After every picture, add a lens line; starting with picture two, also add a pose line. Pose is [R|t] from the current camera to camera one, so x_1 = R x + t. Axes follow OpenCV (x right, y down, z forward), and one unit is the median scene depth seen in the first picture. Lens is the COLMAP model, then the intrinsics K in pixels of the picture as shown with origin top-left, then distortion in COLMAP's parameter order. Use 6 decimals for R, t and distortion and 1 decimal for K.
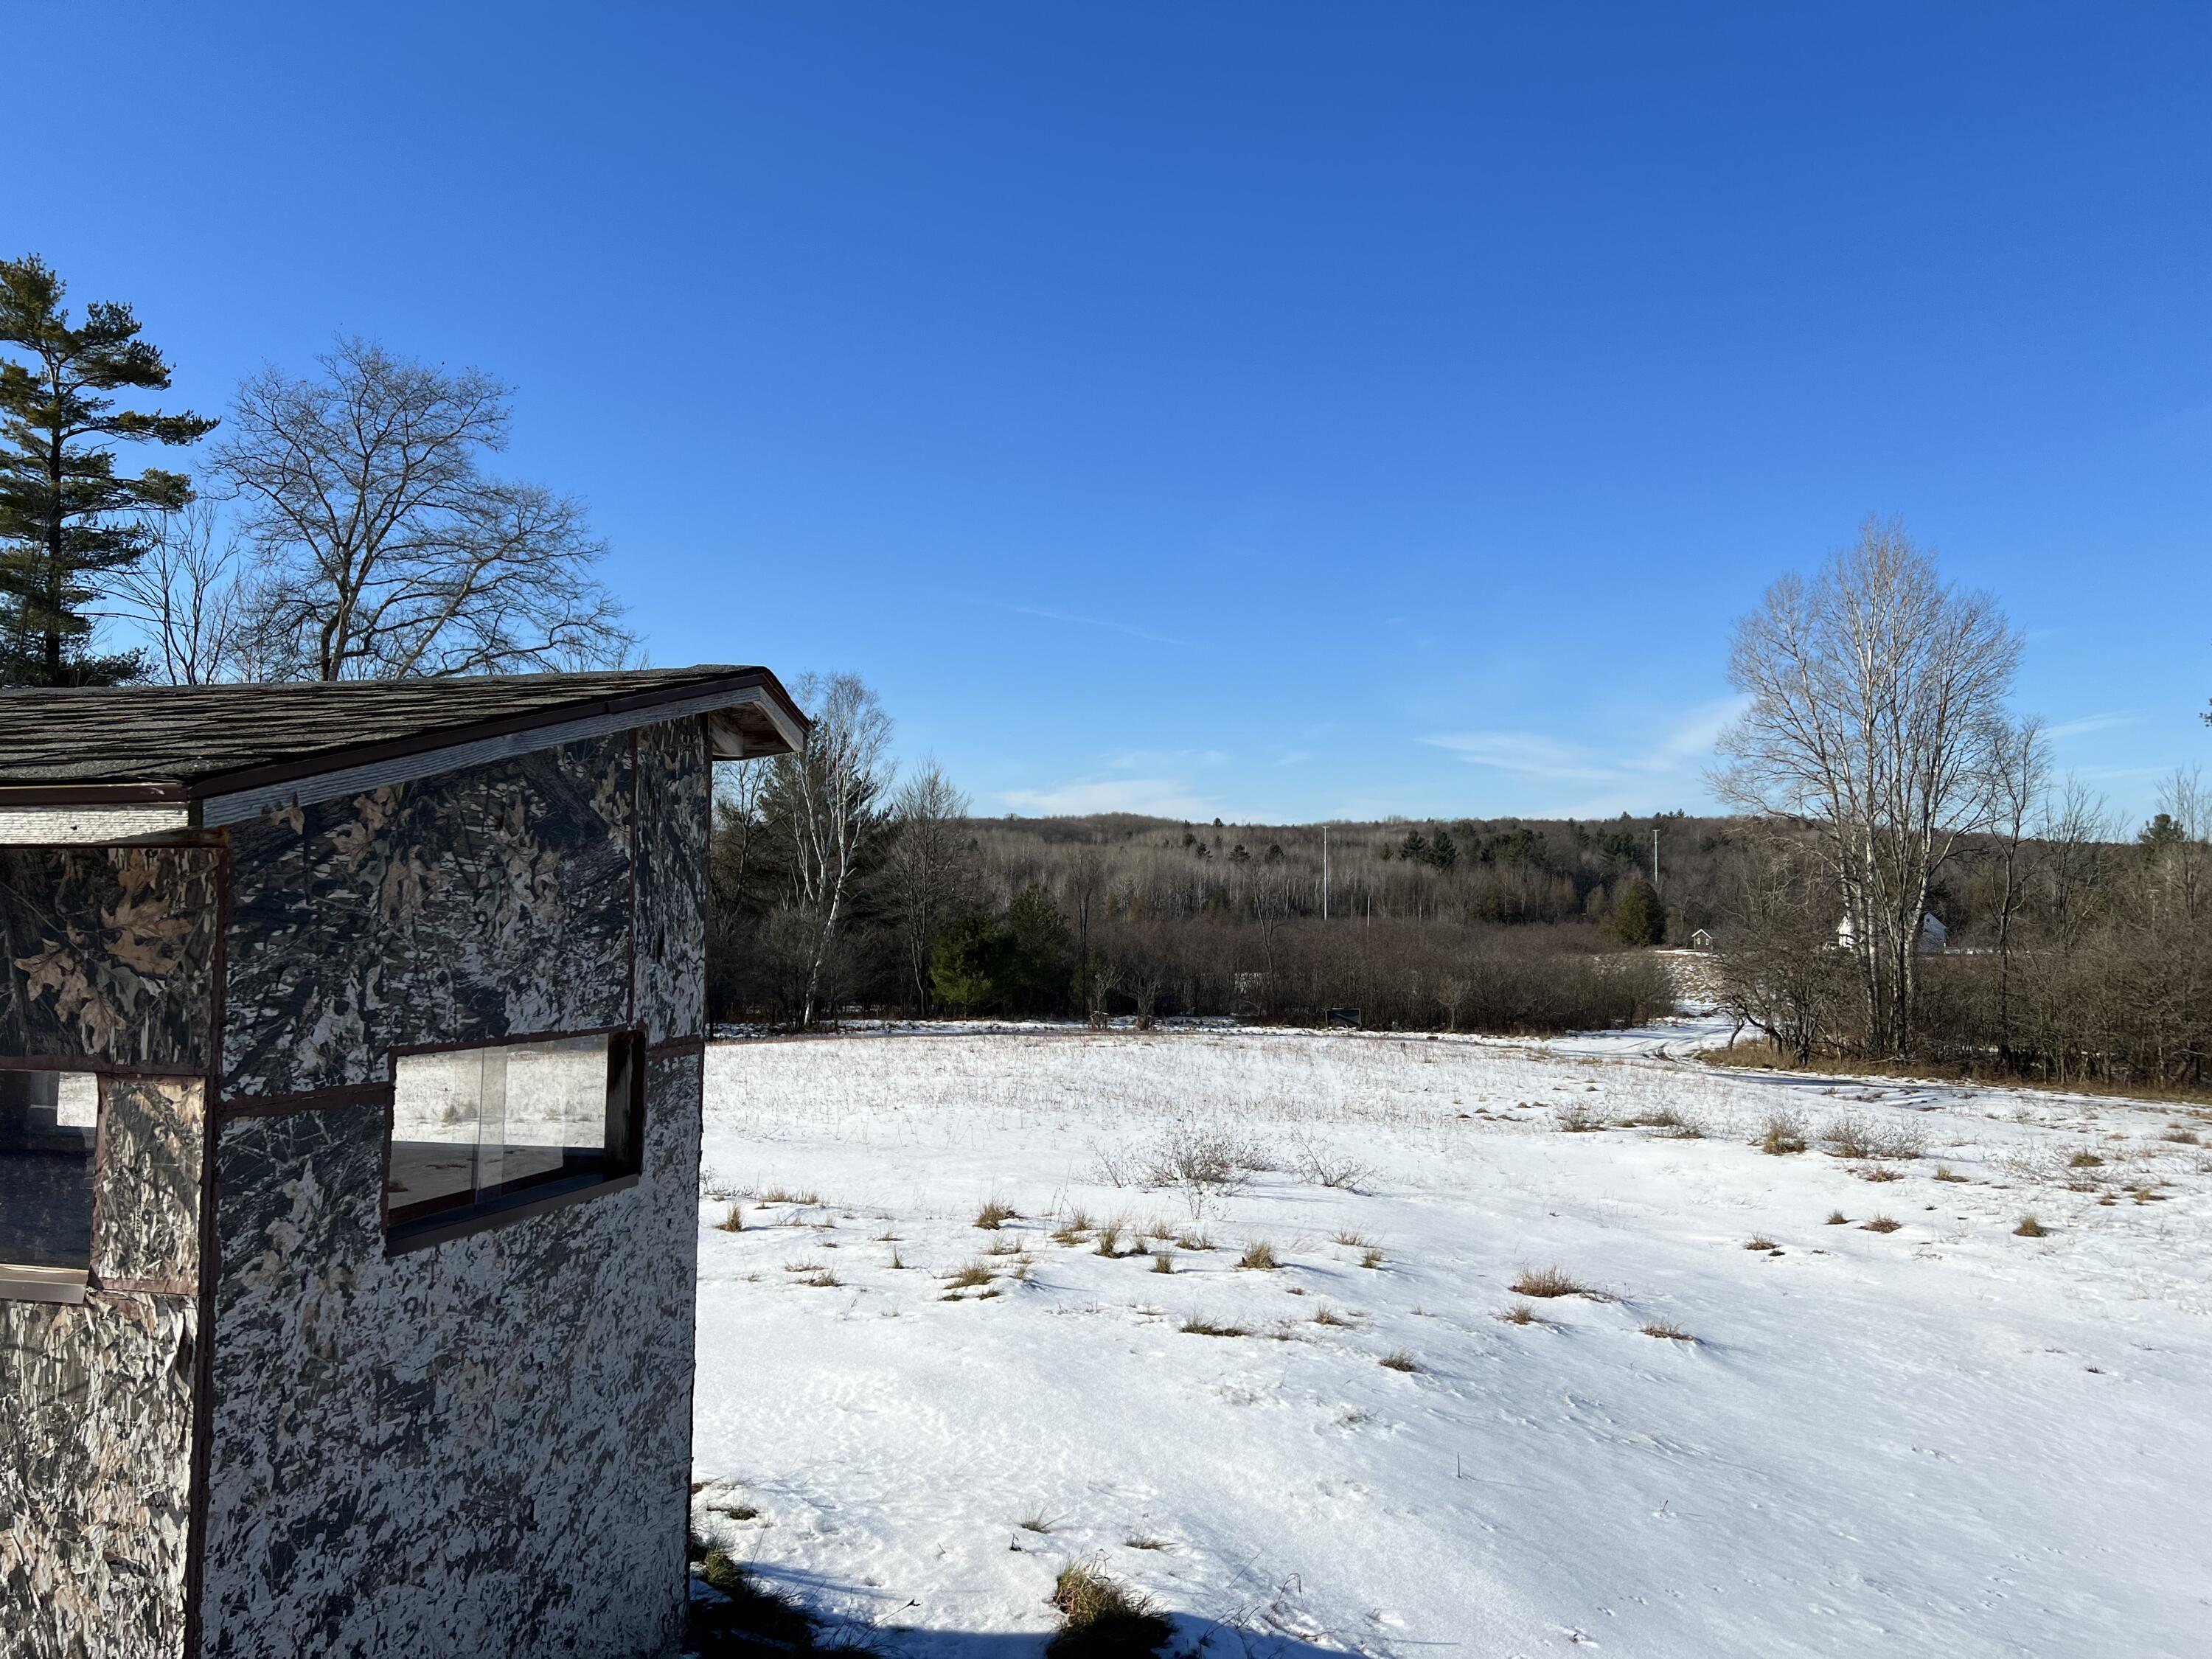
lens RADIAL K [[1740.6, 0, 1082.9], [0, 1740.6, 828.9], [0, 0, 1]] dist [0.159791, -0.188005]
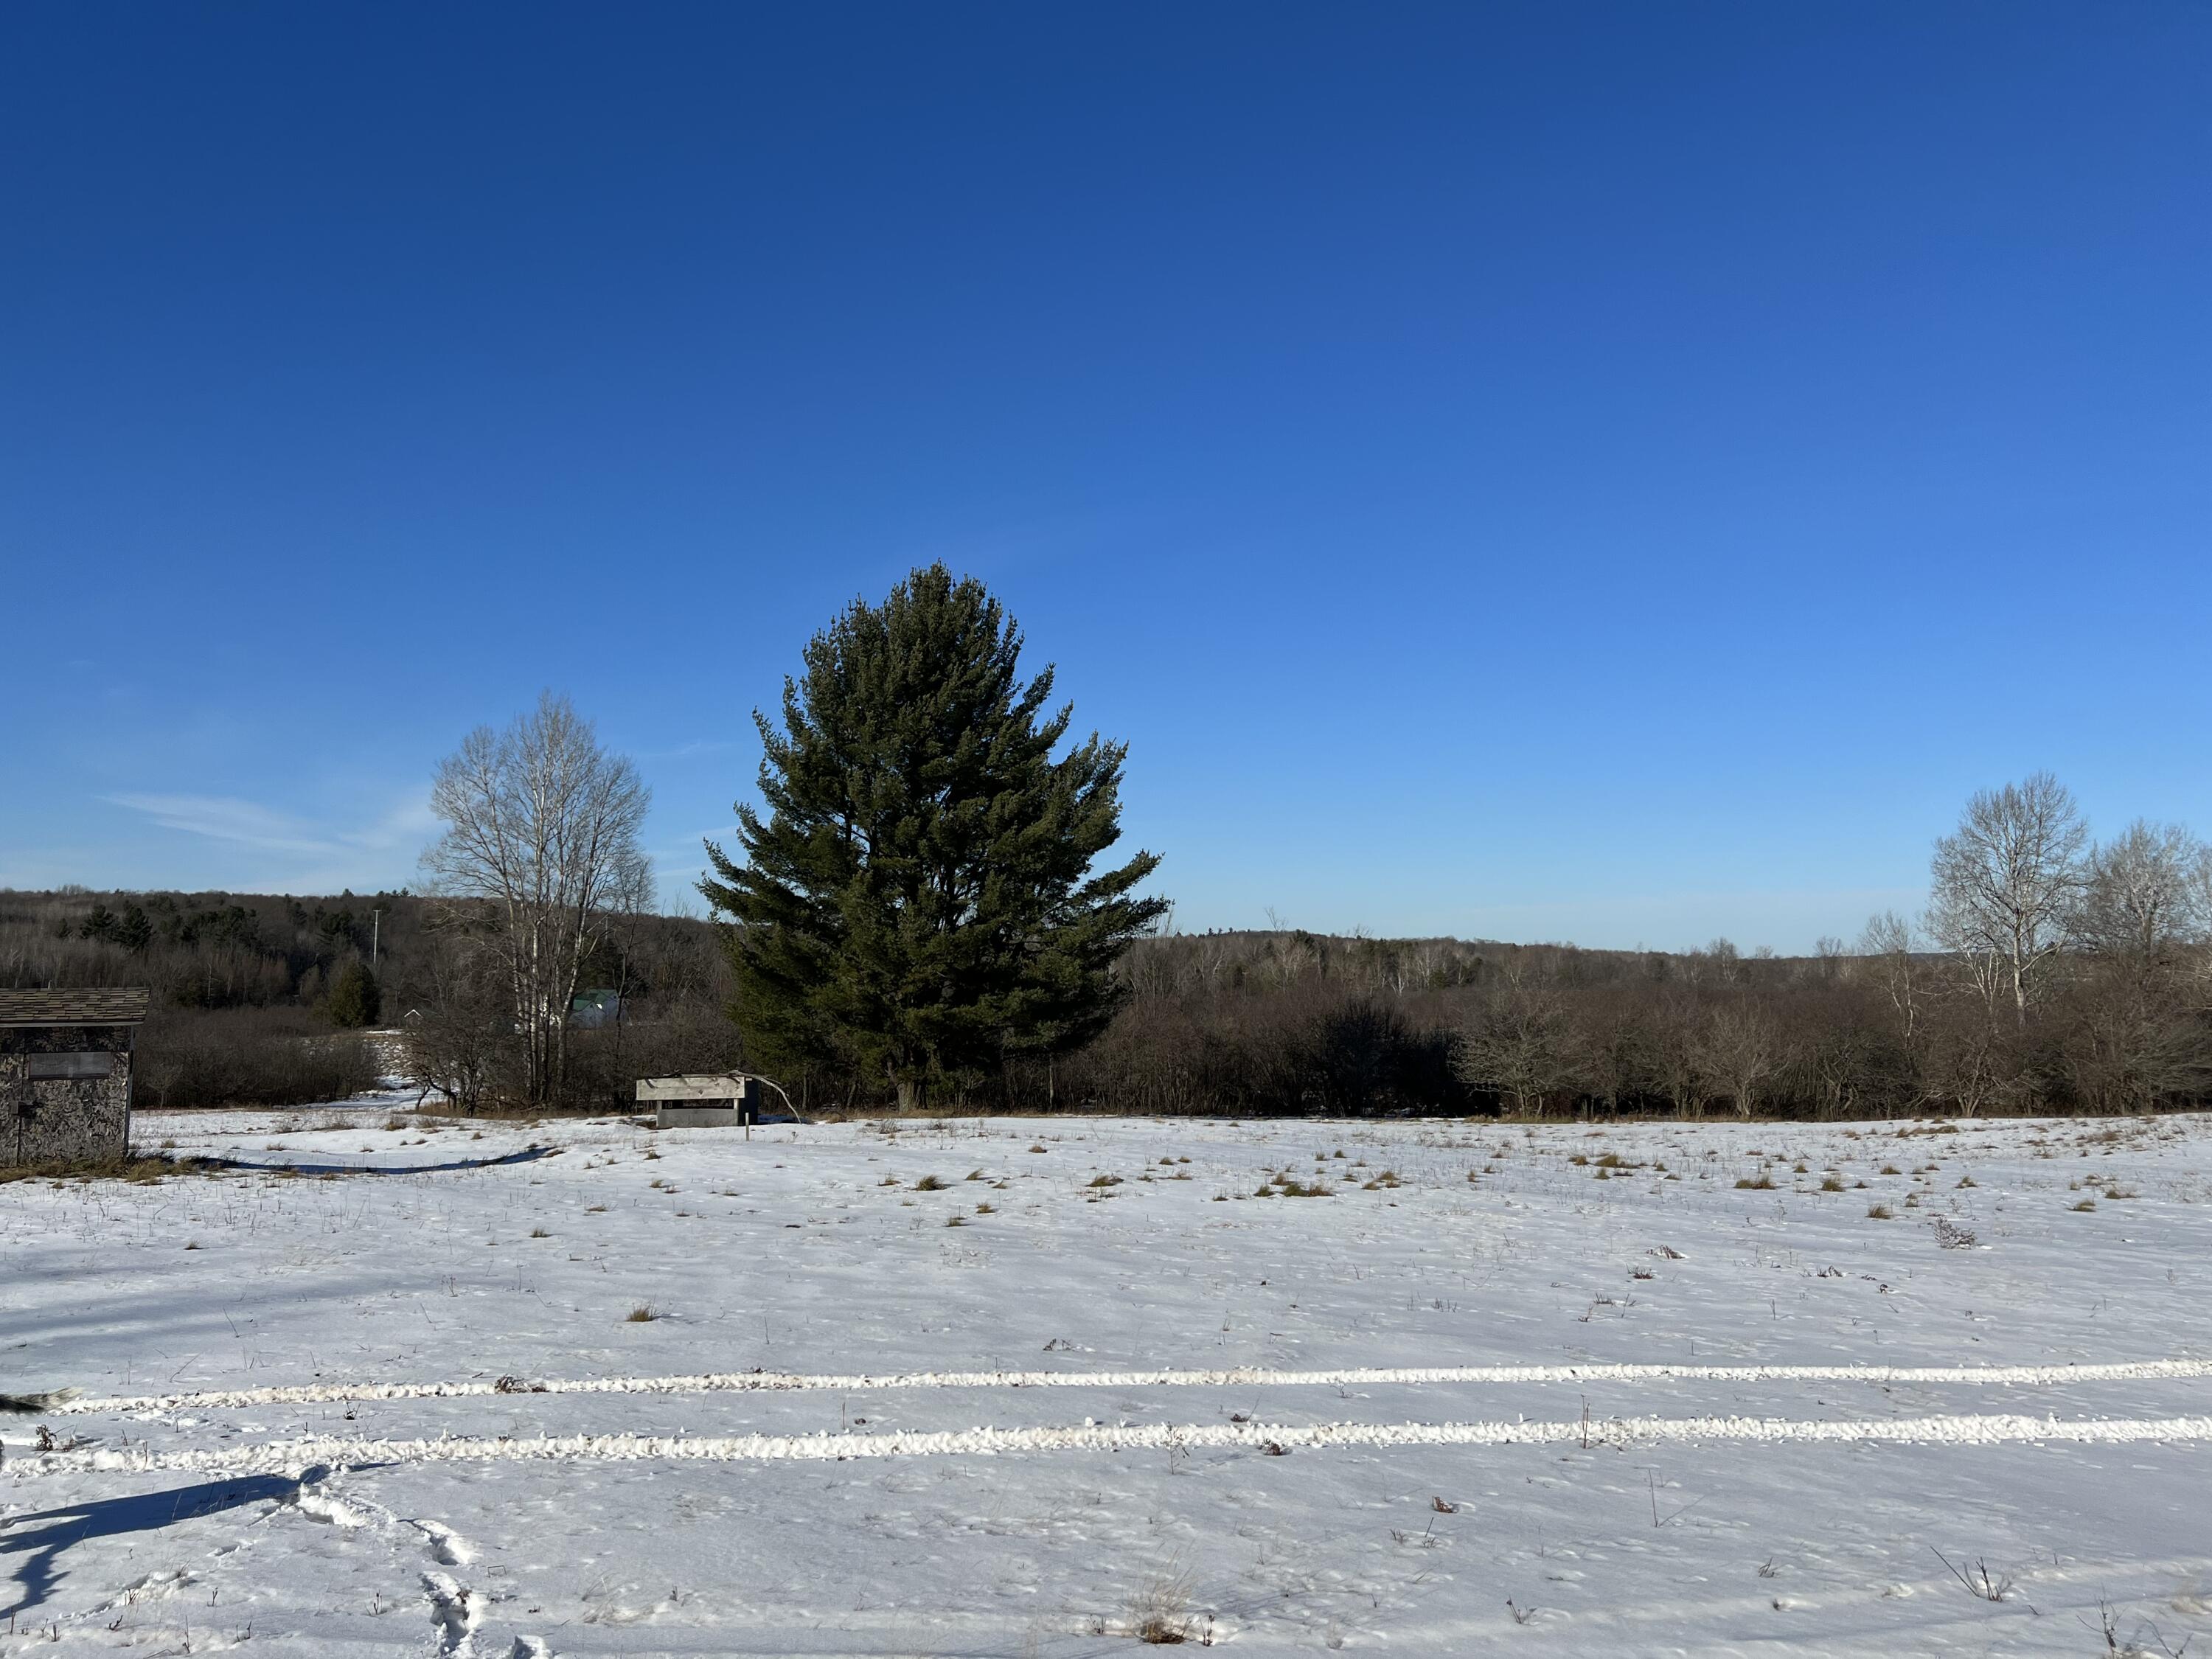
lens RADIAL K [[1695.9, 0, 1106.0], [0, 1695.9, 829.5], [0, 0, 1]] dist [0.081173, -0.076974]
pose [[0.755145, 0.055282, 0.653223, -0.057652], [-0.024442, 0.998119, -0.056214, -0.013742], [-0.655102, 0.026484, 0.755076, -0.199972]]
